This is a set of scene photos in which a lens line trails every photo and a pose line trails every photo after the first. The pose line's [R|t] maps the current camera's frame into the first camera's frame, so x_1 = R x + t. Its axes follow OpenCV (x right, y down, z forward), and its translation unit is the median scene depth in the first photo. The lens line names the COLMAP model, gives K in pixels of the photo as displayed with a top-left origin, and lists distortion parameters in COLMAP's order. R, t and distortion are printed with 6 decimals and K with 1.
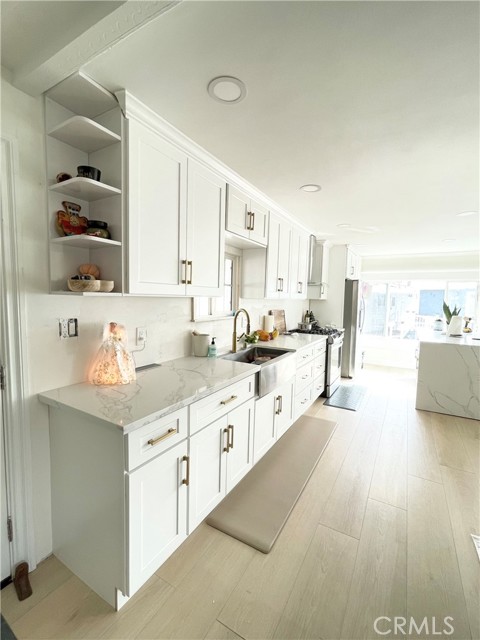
lens RADIAL K [[288.4, 0, 240.0], [0, 288.4, 320.0], [0, 0, 1]] dist [-0.002061, -0.000370]
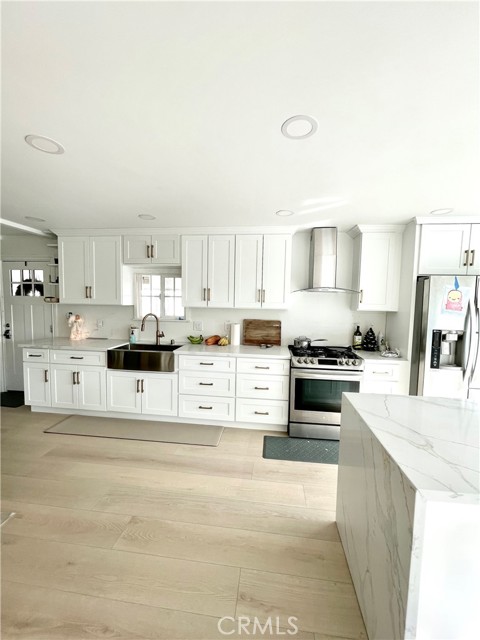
lens RADIAL K [[240.5, 0, 241.3], [0, 240.5, 332.4], [0, 0, 1]] dist [-0.032045, 0.000050]
pose [[0.410286, 0.072879, -0.909040, 1.243056], [-0.084351, 0.995561, 0.041744, -0.032574], [0.908048, 0.059552, 0.414612, 0.916743]]
